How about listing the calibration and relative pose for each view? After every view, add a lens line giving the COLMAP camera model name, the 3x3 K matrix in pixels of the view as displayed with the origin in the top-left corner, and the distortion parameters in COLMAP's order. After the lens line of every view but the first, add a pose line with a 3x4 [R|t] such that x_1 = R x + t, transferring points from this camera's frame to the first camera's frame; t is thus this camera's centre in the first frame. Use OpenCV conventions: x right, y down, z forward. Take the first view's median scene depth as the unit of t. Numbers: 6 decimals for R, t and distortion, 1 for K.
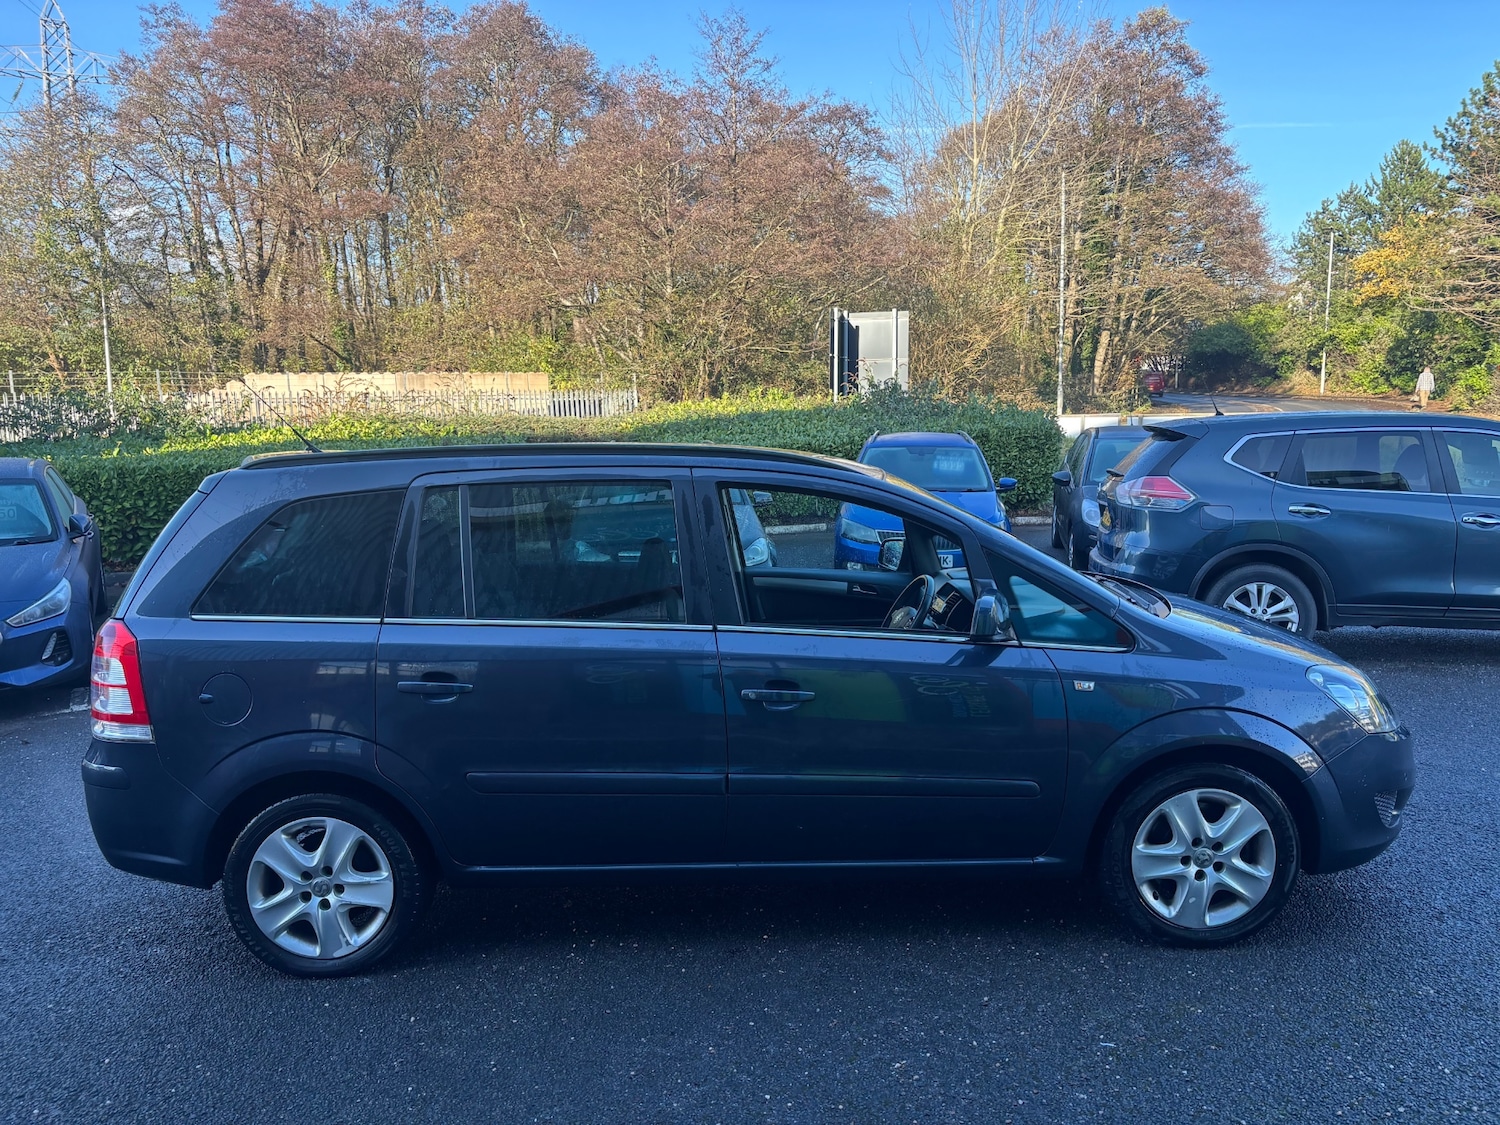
lens RADIAL K [[1111.8, 0, 750.0], [0, 1111.8, 562.5], [0, 0, 1]] dist [0.040030, -0.041984]
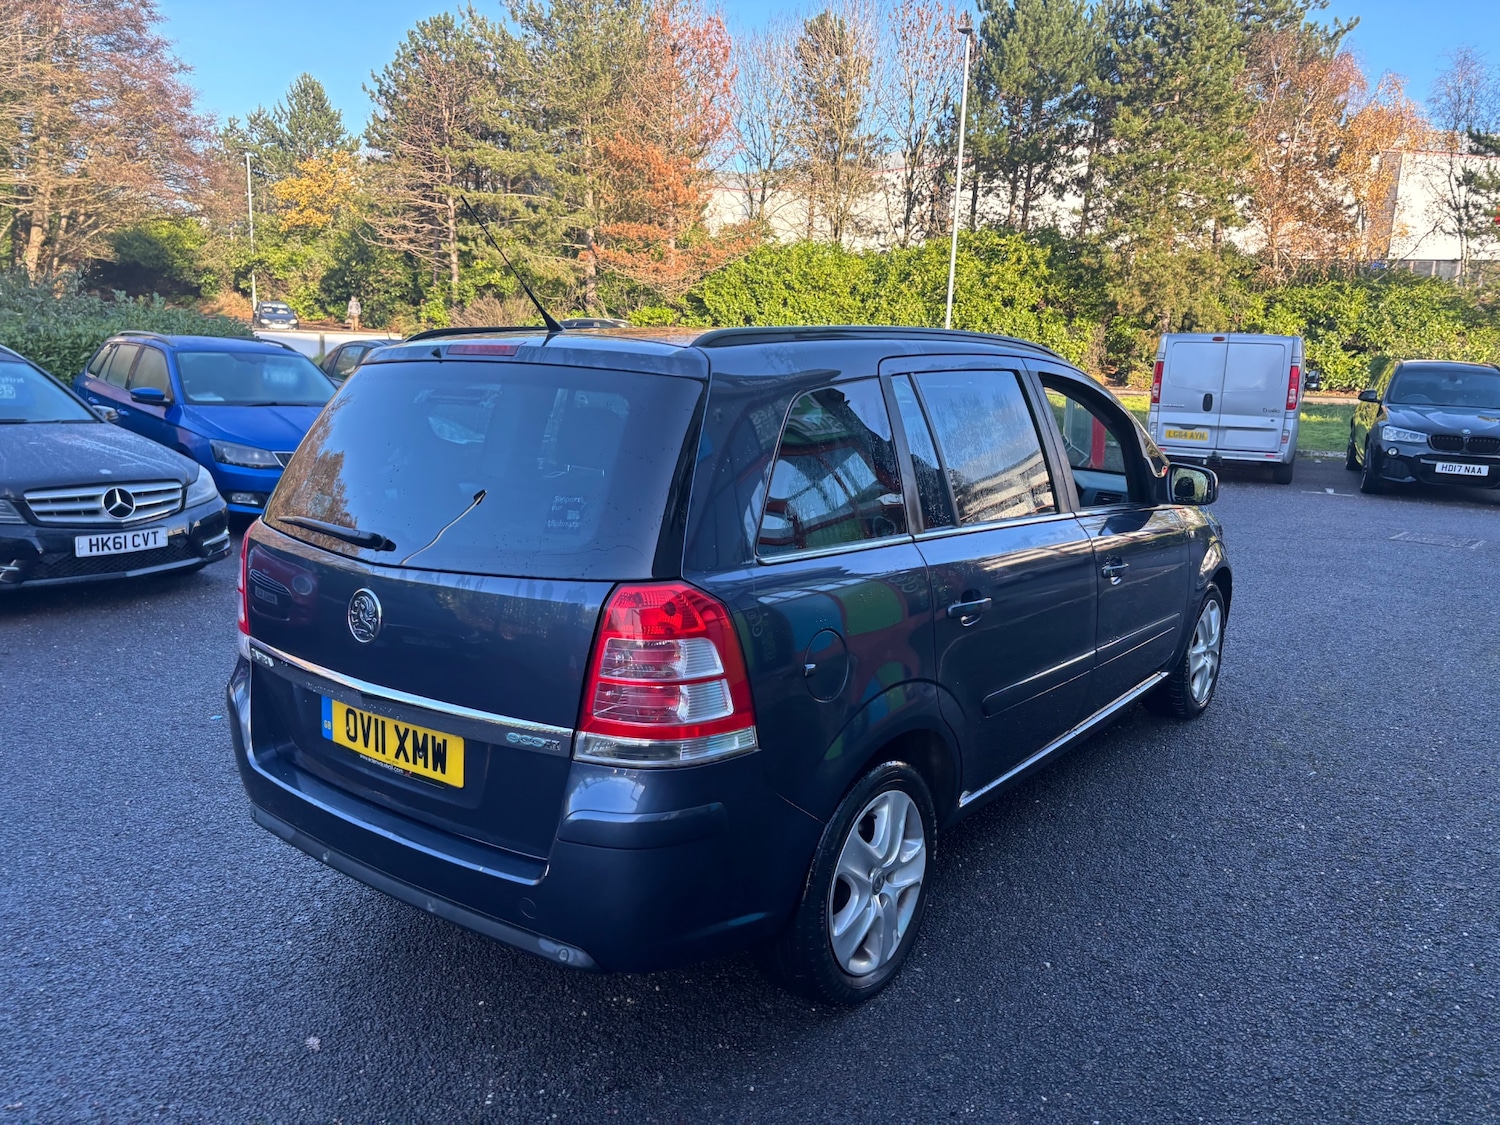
lens RADIAL K [[1132.5, 0, 750.0], [0, 1132.5, 562.5], [0, 0, 1]] dist [0.021954, -0.006815]
pose [[0.605746, -0.112980, 0.787596, -0.058105], [0.062502, 0.993565, 0.094455, -0.000873], [-0.793200, -0.007989, 0.608909, 0.032512]]
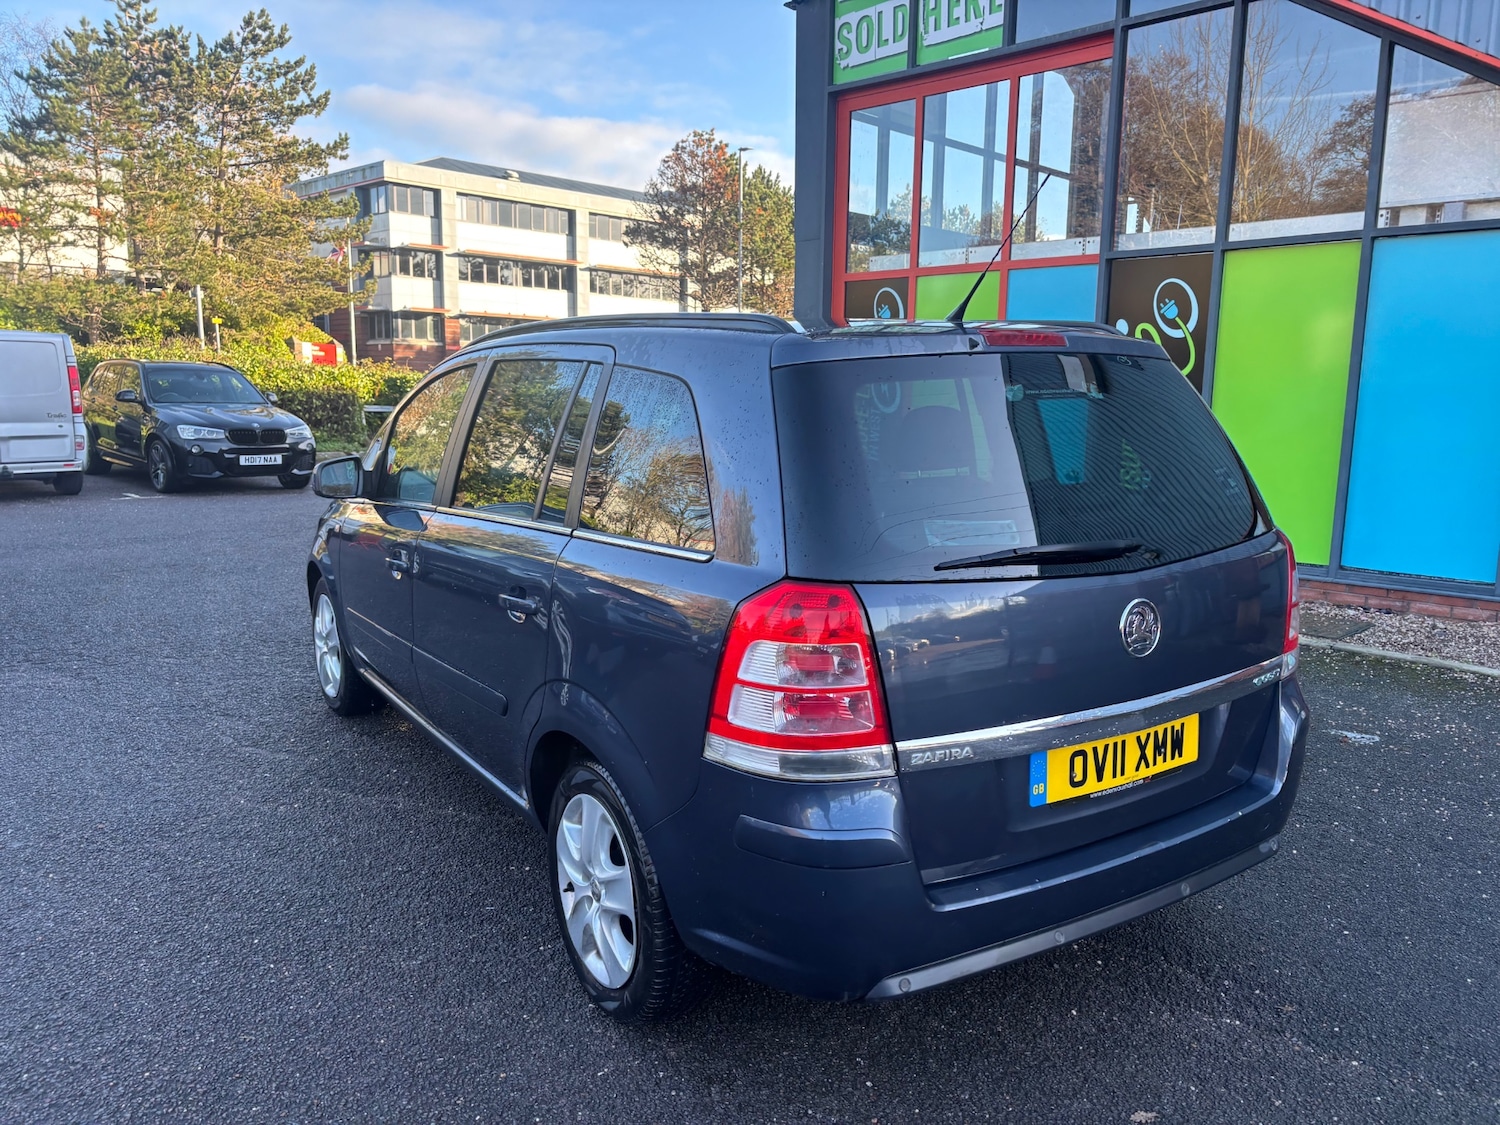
lens RADIAL K [[1143.2, 0, 754.9], [0, 1143.2, 572.0], [0, 0, 1]] dist [0.030804, -0.015706]
pose [[-0.540115, -0.125638, 0.832160, -0.059240], [0.108755, 0.970084, 0.217048, -0.007062], [-0.834535, 0.207732, -0.510293, 0.093346]]
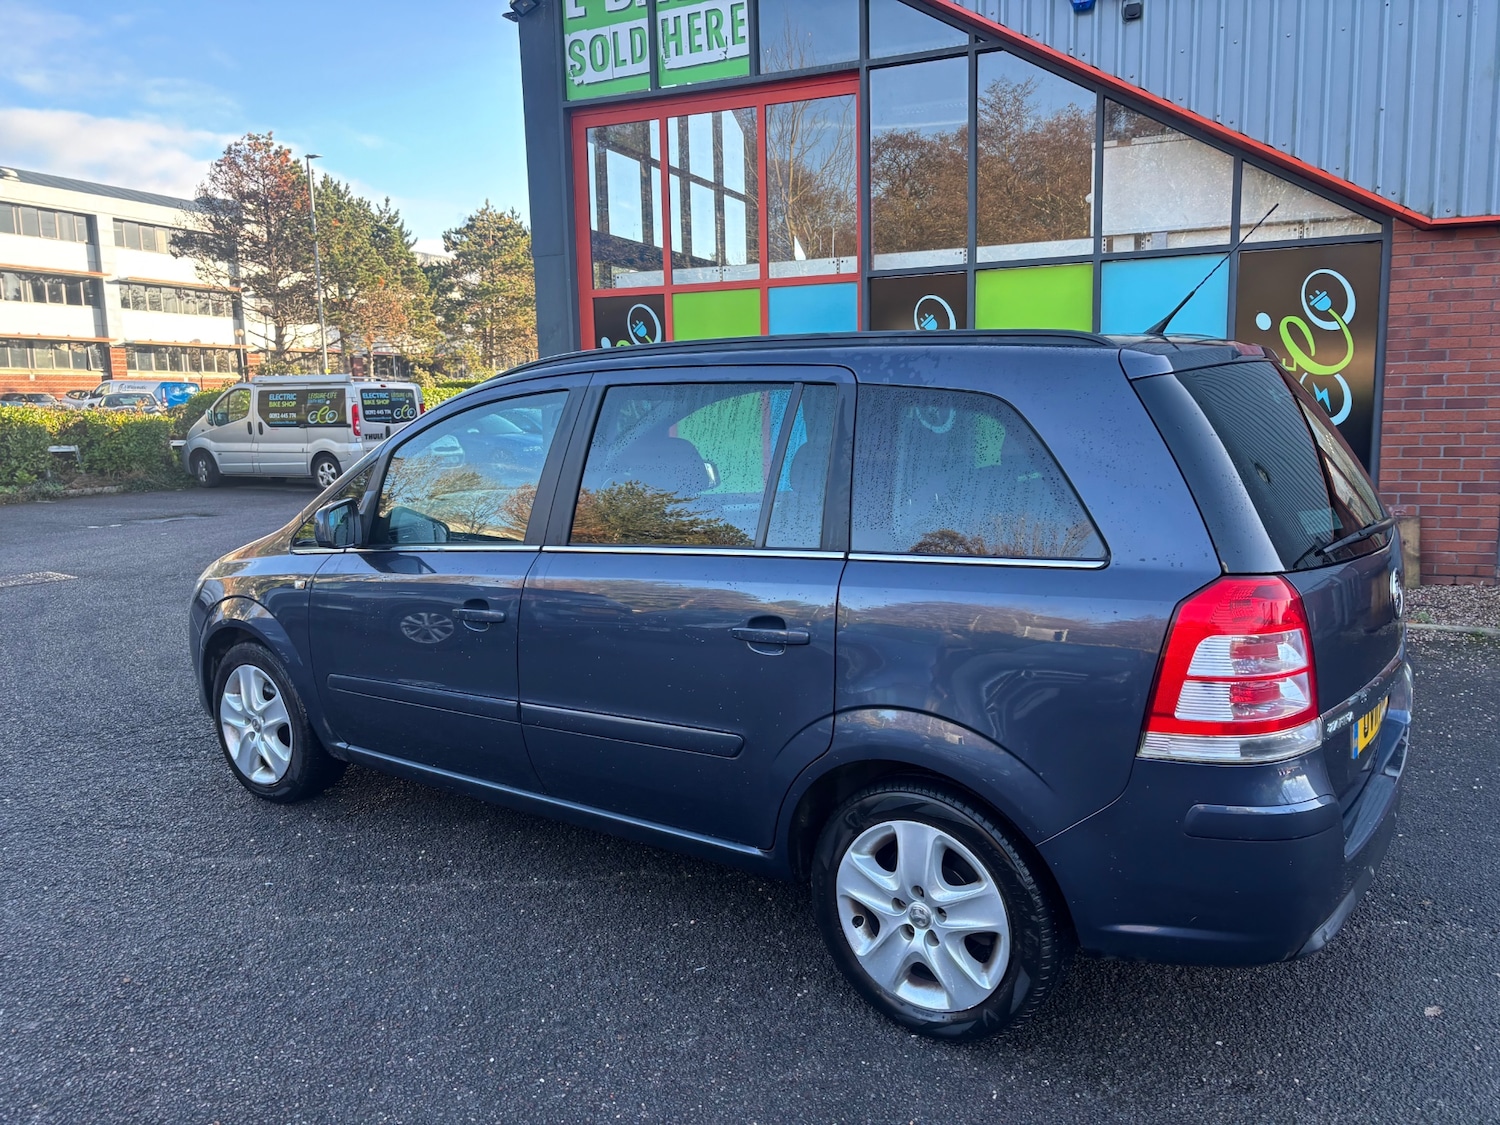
lens RADIAL K [[1143.0, 0, 755.7], [0, 1143.0, 553.8], [0, 0, 1]] dist [0.037634, -0.029133]
pose [[-0.812238, -0.044428, 0.581632, -0.042292], [0.112862, 0.966285, 0.231419, -0.009881], [-0.572304, 0.253612, -0.779839, 0.110274]]
